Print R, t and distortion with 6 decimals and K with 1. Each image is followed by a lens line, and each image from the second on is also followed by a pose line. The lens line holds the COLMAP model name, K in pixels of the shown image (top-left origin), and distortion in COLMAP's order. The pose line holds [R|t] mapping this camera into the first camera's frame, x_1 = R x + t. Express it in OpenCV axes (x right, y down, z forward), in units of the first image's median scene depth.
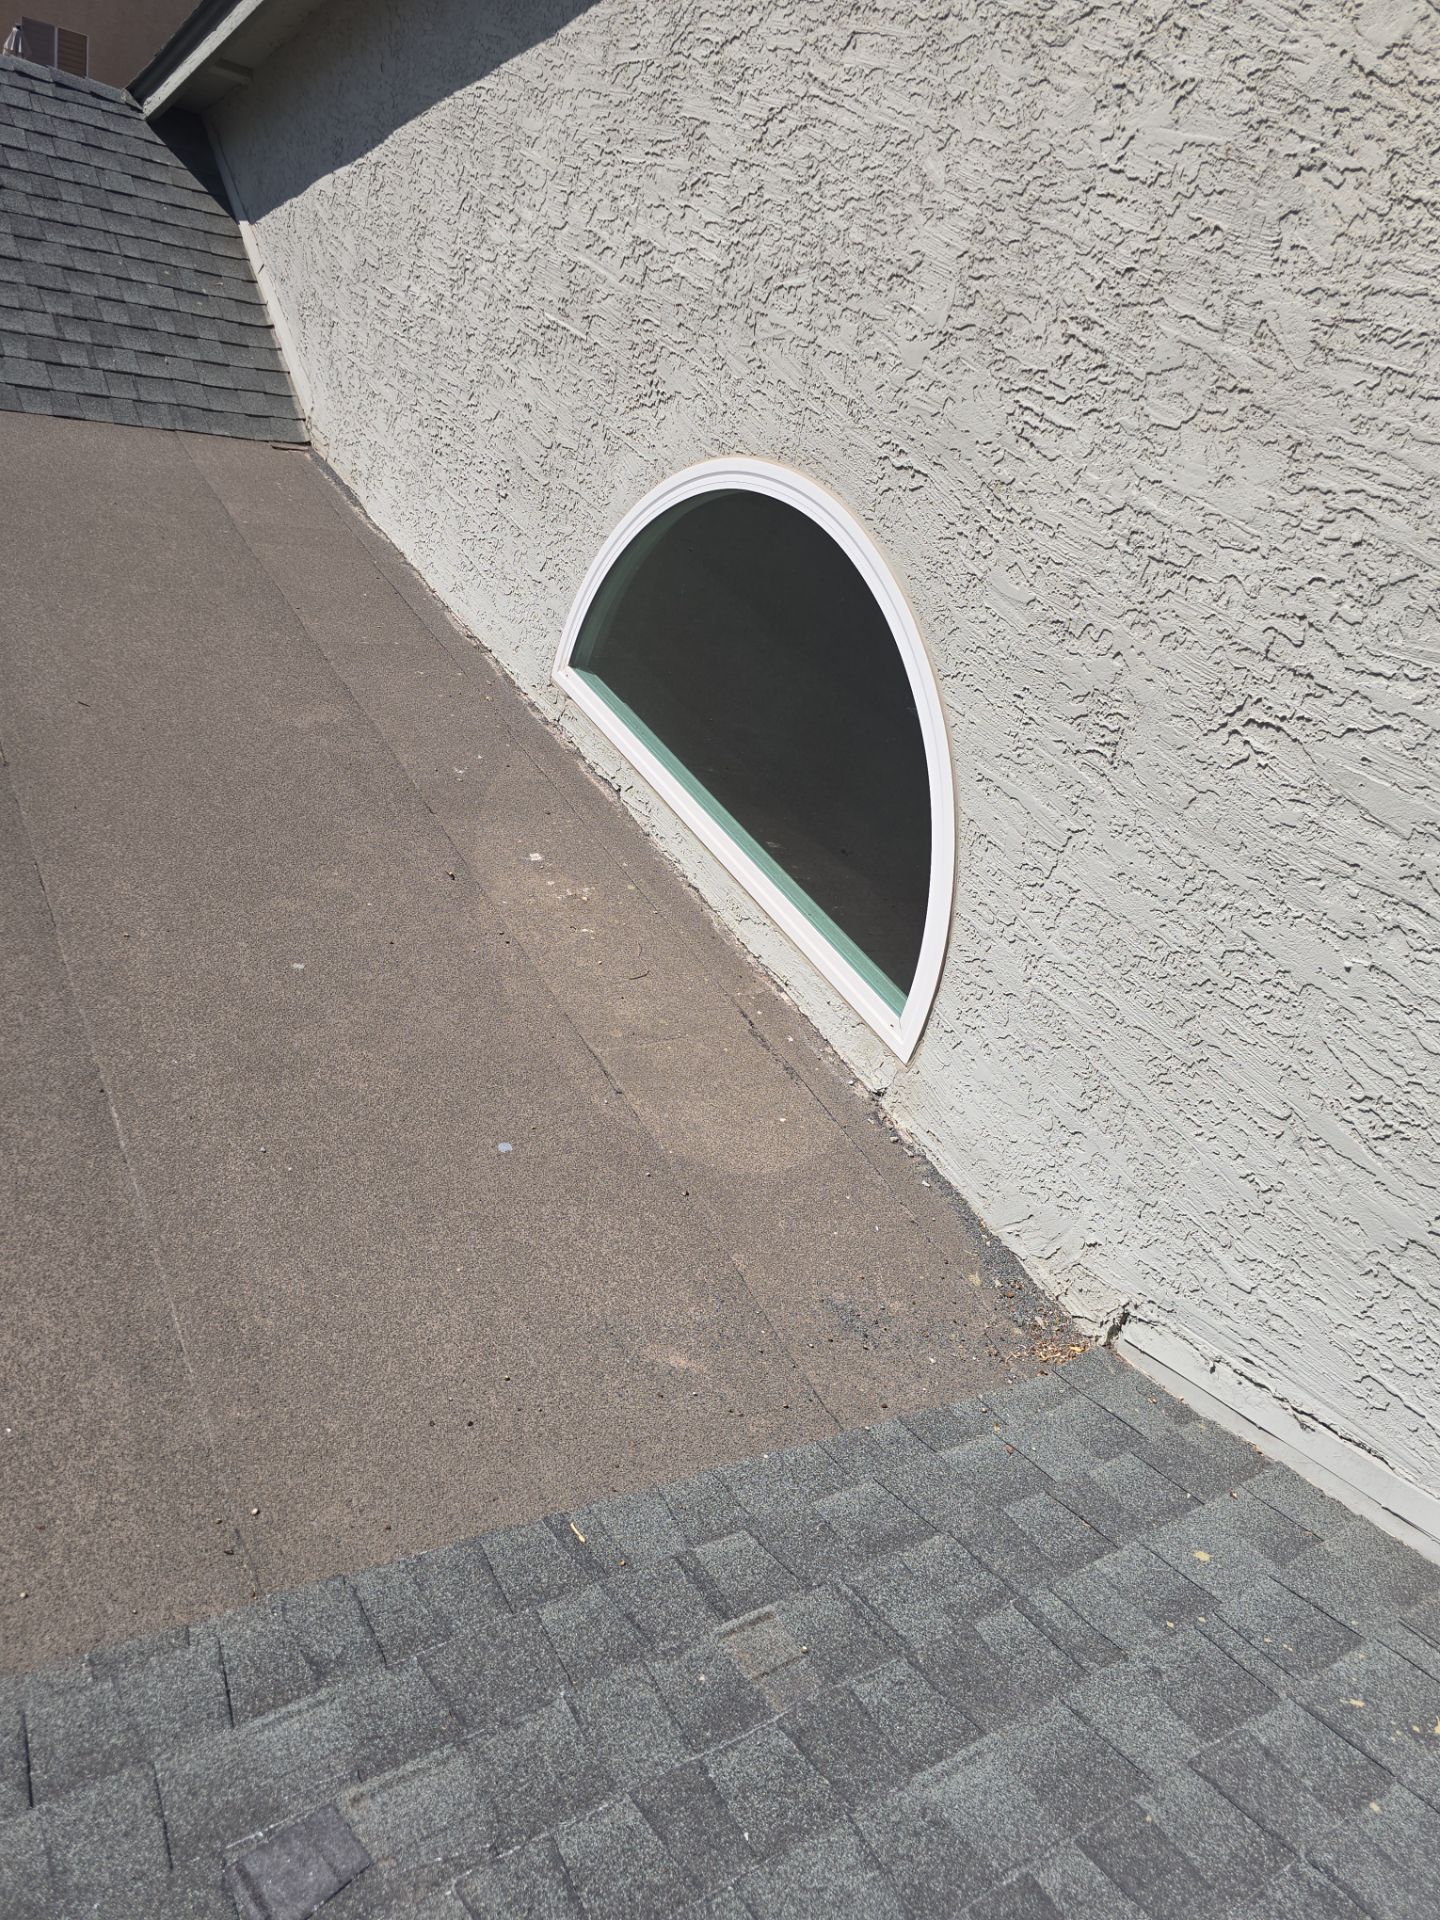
lens RADIAL K [[1299.7, 0, 712.4], [0, 1299.7, 967.5], [0, 0, 1]] dist [0.045773, -0.048239]
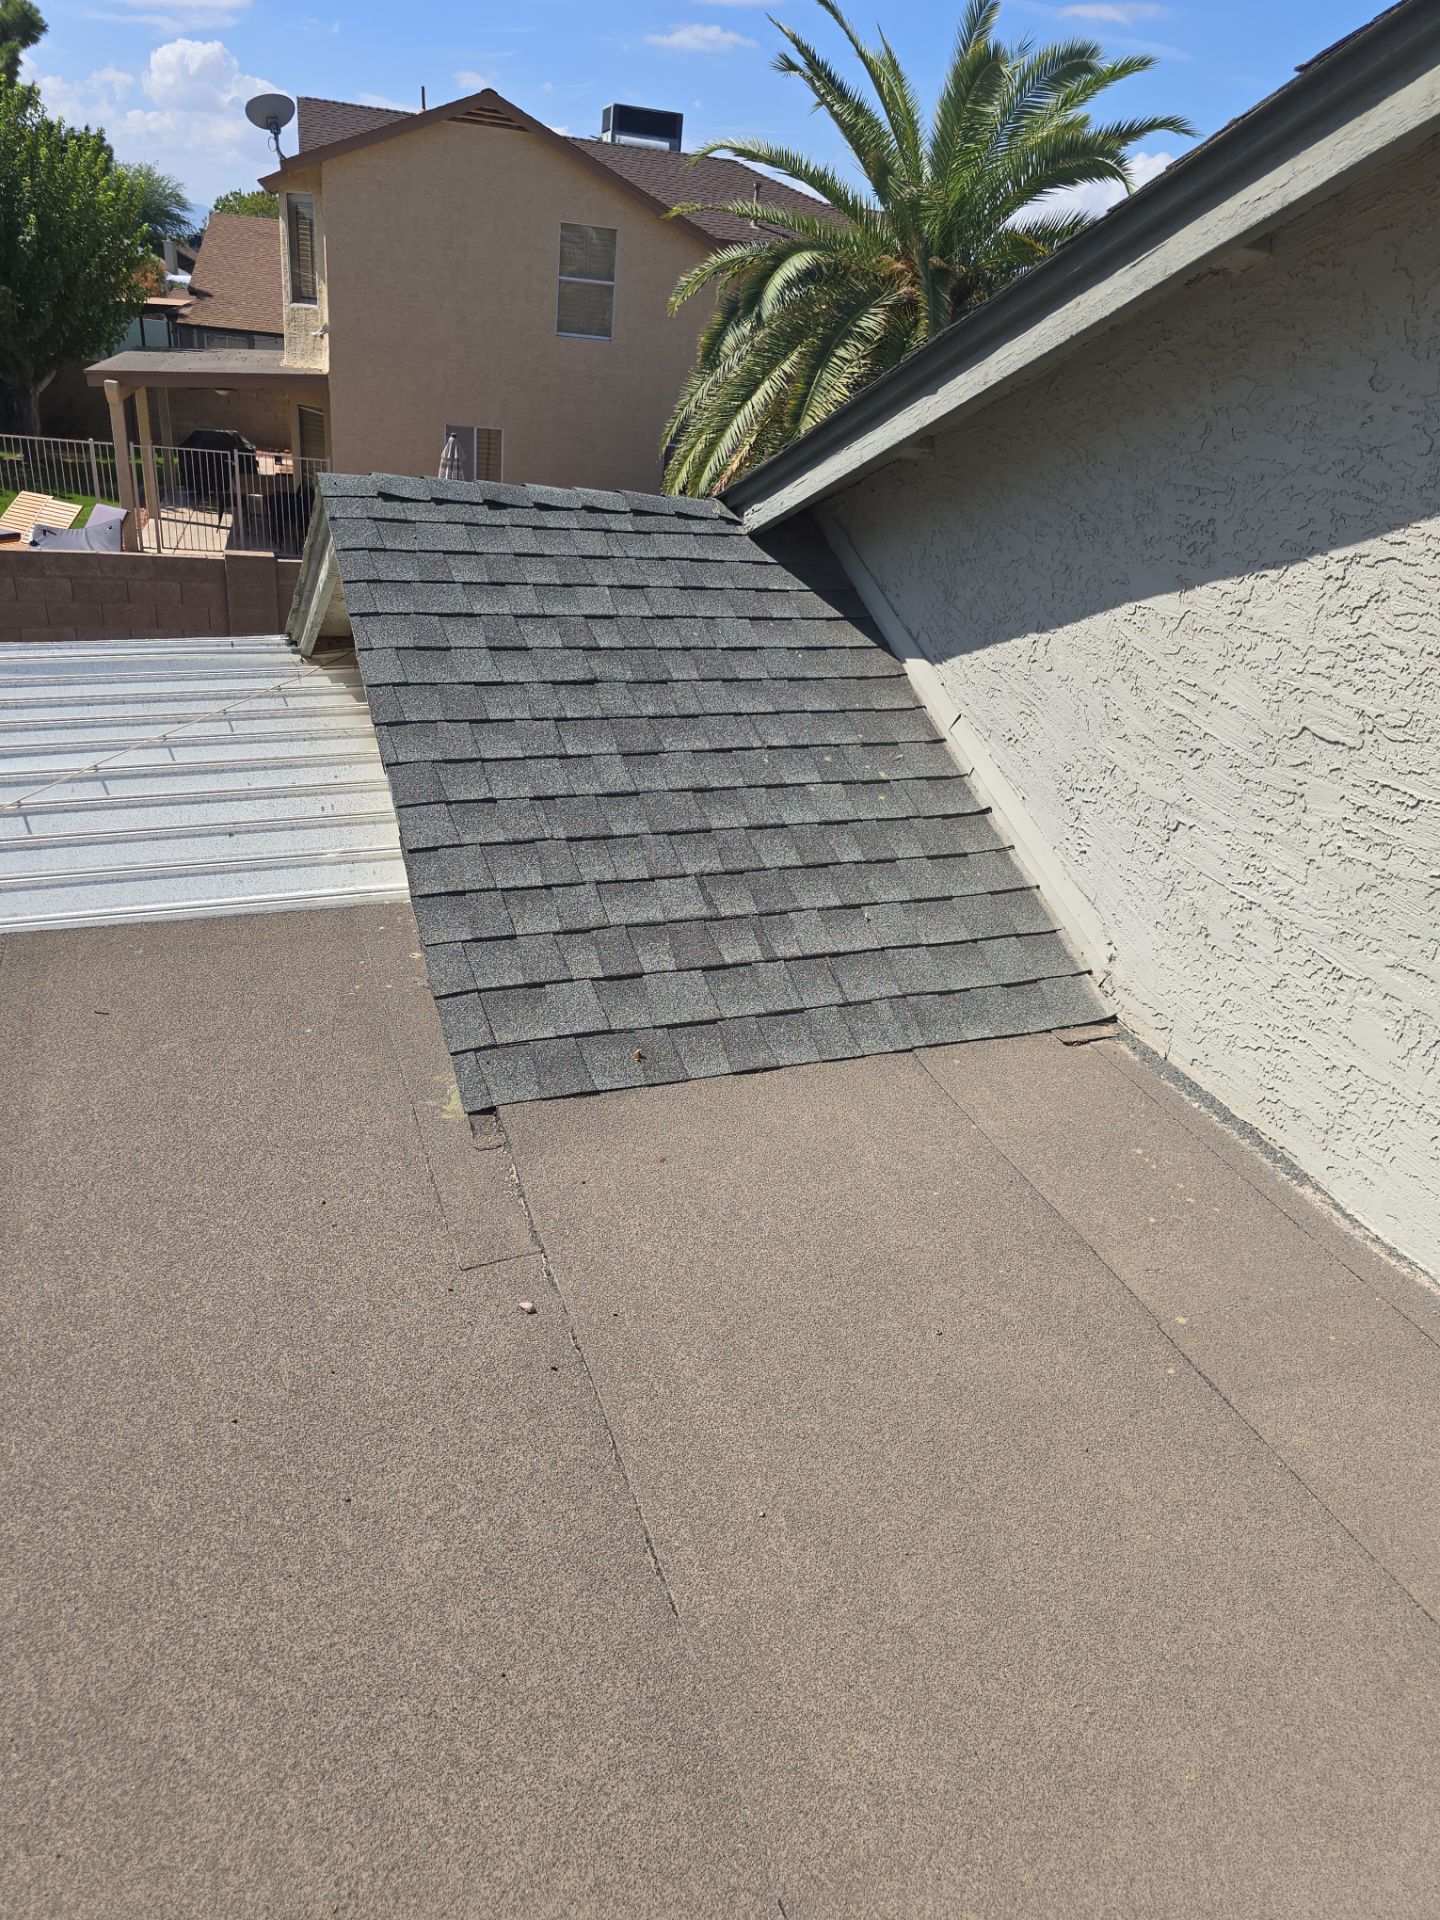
lens RADIAL K [[1299.7, 0, 673.8], [0, 1299.7, 961.6], [0, 0, 1]] dist [0.045773, -0.048239]
pose [[0.954951, -0.096384, -0.280674, -0.323382], [0.045466, 0.982140, -0.182577, -0.325499], [0.293259, 0.161591, 0.942278, 0.406383]]
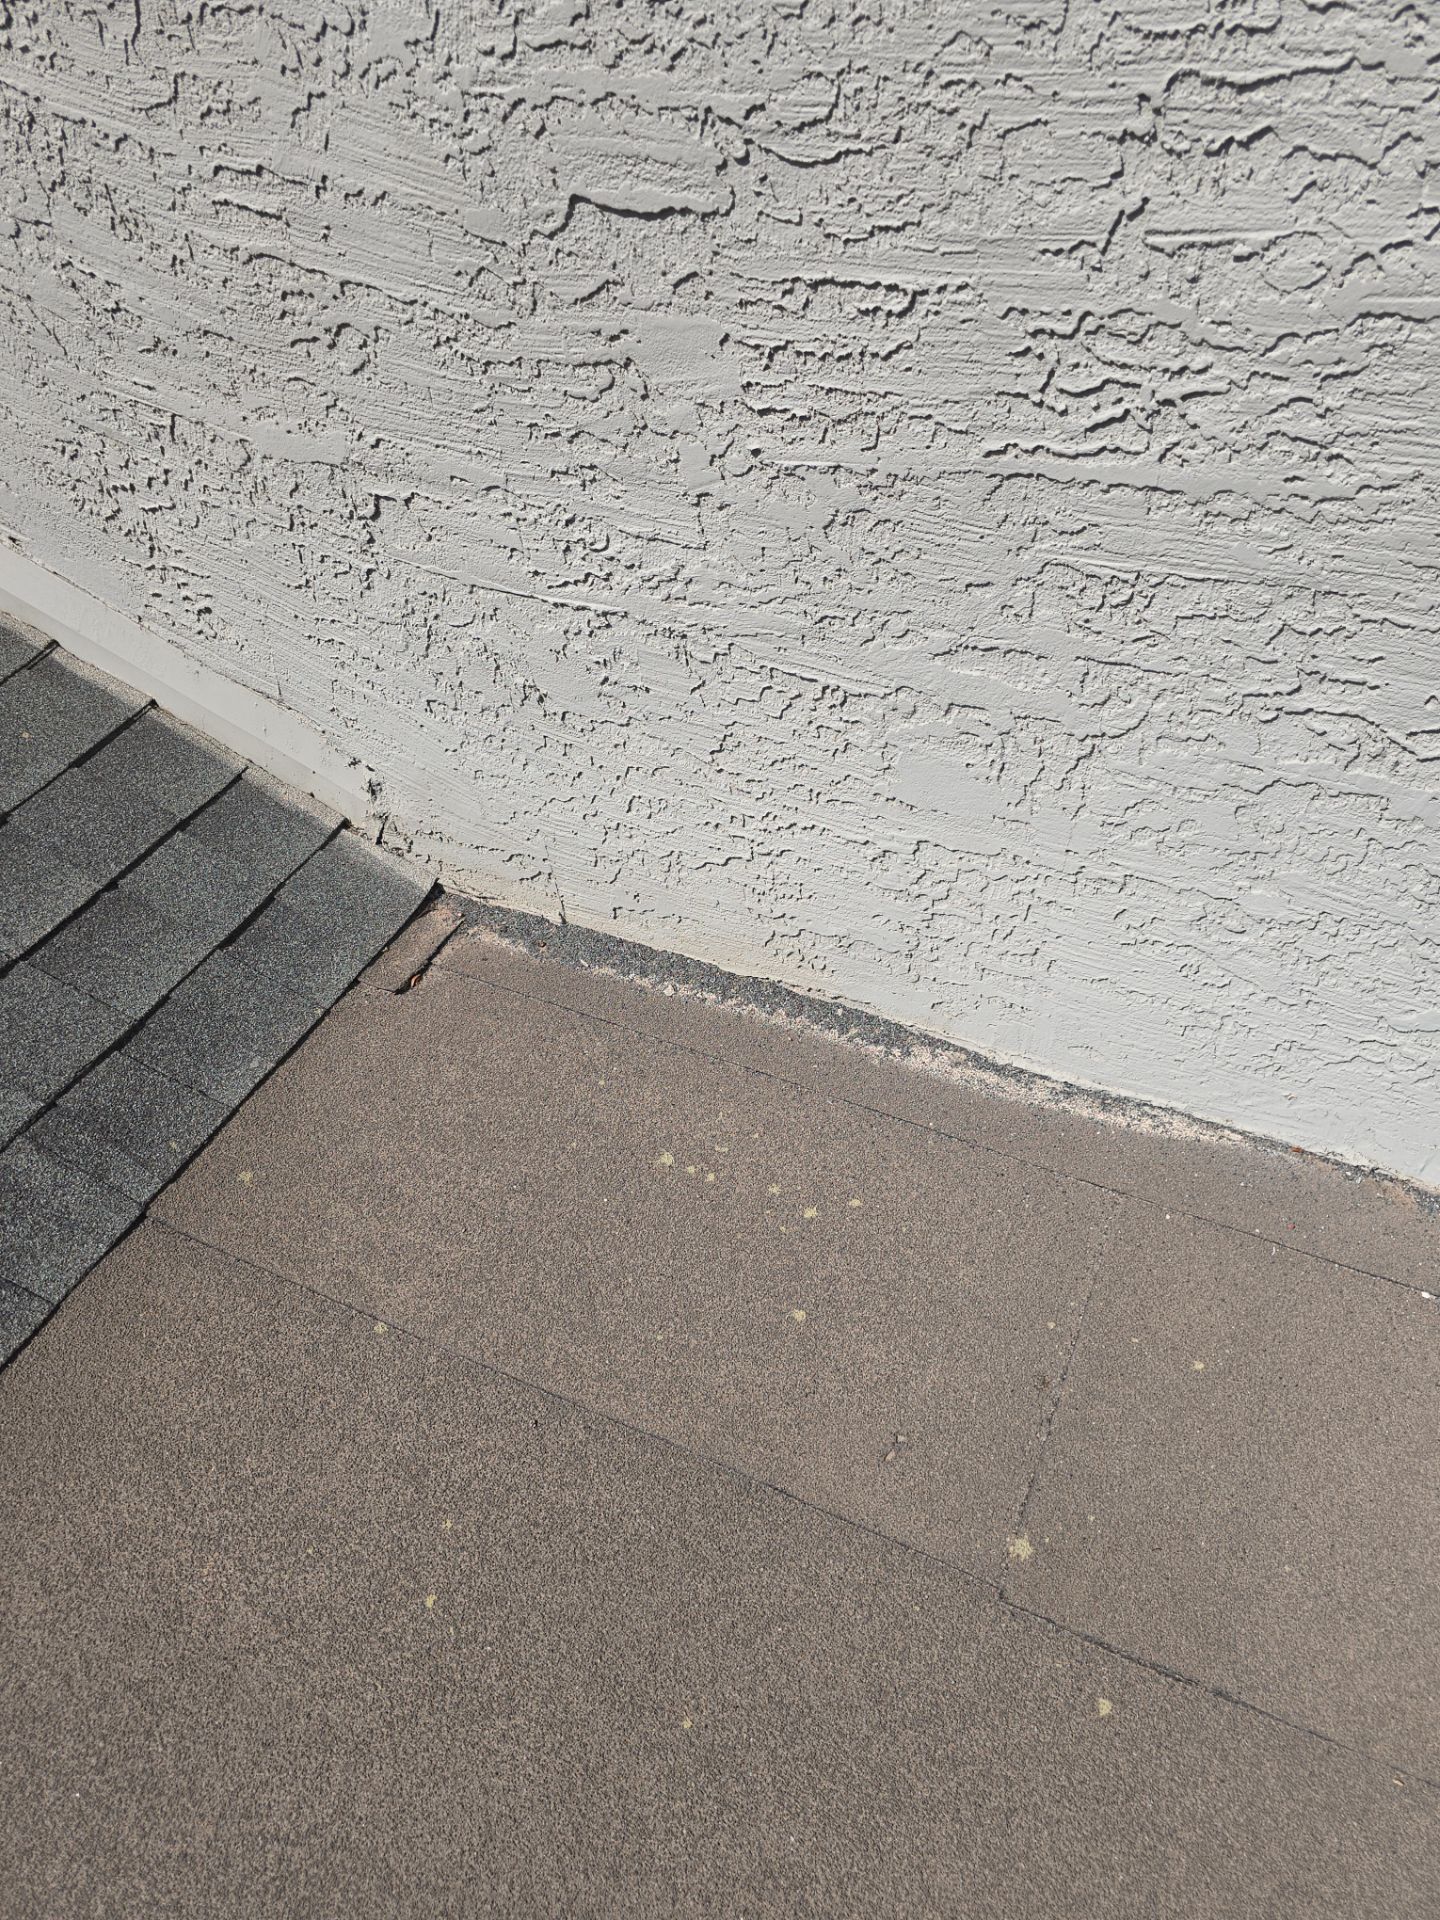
lens RADIAL K [[1299.7, 0, 711.7], [0, 1299.7, 953.2], [0, 0, 1]] dist [0.045773, -0.048239]
pose [[0.784296, -0.586819, 0.201305, -0.322044], [0.526584, 0.801248, 0.284096, -0.433600], [-0.328008, -0.116812, 0.937425, 0.686222]]
